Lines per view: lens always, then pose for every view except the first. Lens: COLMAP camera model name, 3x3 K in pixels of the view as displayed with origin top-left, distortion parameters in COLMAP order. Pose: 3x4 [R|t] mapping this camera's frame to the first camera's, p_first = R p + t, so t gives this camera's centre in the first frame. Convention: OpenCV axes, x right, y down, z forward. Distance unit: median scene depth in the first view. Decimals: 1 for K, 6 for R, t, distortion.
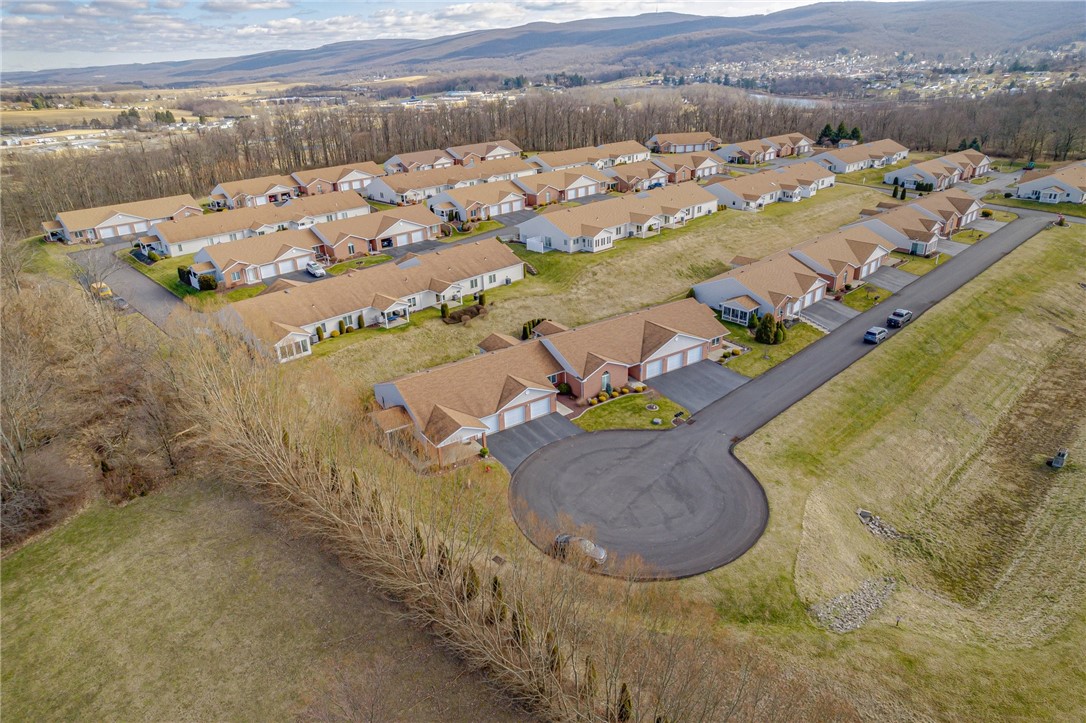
lens RADIAL K [[706.7, 0, 543.0], [0, 706.7, 361.5], [0, 0, 1]] dist [-0.090988, 0.085162]
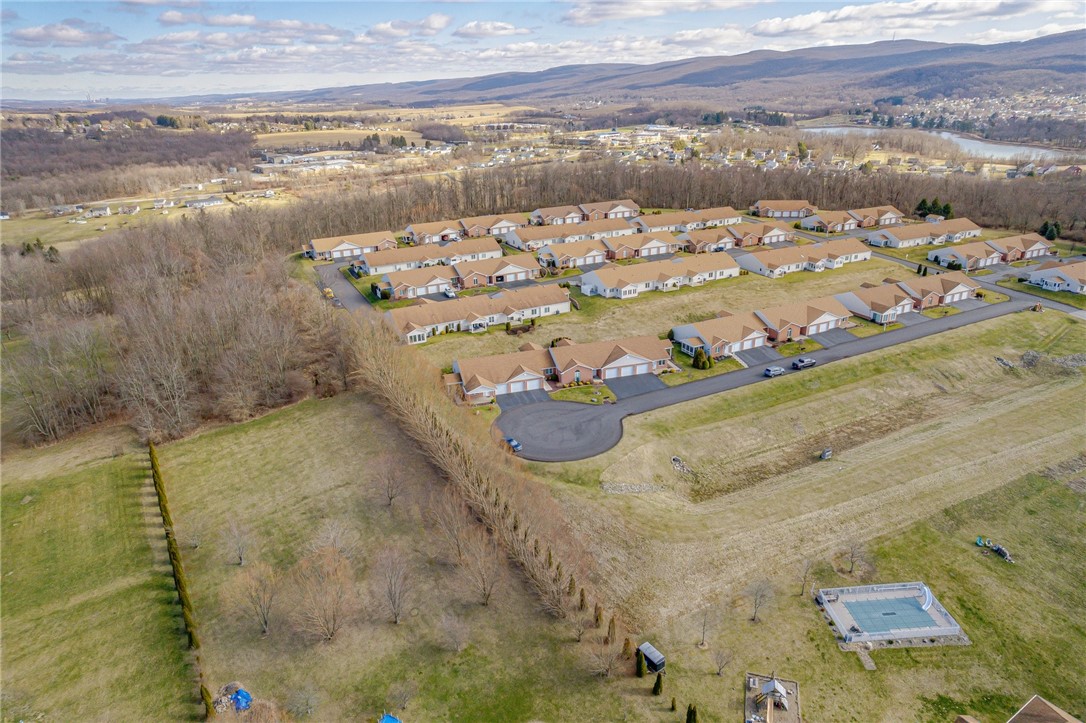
lens RADIAL K [[706.7, 0, 543.0], [0, 706.7, 361.5], [0, 0, 1]] dist [-0.090988, 0.085162]
pose [[0.957377, 0.117290, -0.263954, 0.295283], [-0.124642, 0.992138, -0.011220, 0.014618], [0.260563, 0.043641, 0.964470, -0.448425]]
